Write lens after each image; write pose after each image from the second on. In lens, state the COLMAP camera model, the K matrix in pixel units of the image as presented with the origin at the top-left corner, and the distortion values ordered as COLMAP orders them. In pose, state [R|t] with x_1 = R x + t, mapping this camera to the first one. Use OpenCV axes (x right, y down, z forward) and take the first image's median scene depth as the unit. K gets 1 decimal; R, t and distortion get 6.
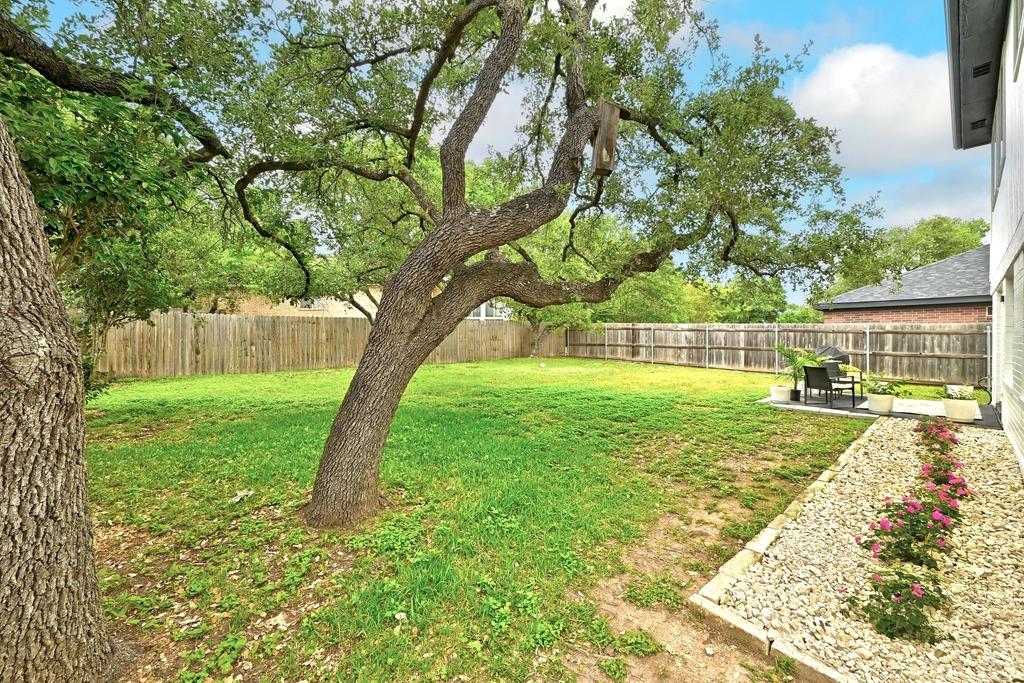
lens RADIAL K [[414.2, 0, 512.5], [0, 414.2, 337.7], [0, 0, 1]] dist [0.000229, 0.000015]
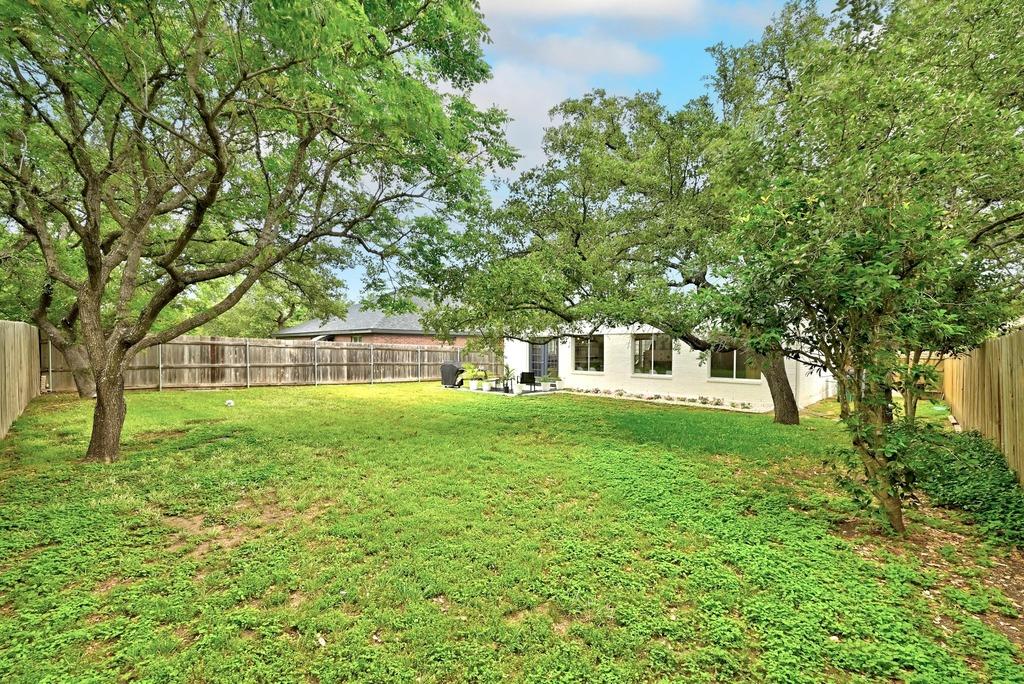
lens RADIAL K [[414.2, 0, 511.5], [0, 414.2, 347.6], [0, 0, 1]] dist [0.000229, 0.000015]
pose [[-0.045947, 0.000094, 0.998944, -0.530674], [0.000125, 1.000000, -0.000088, -0.017082], [-0.998944, 0.000121, -0.045947, 0.544240]]
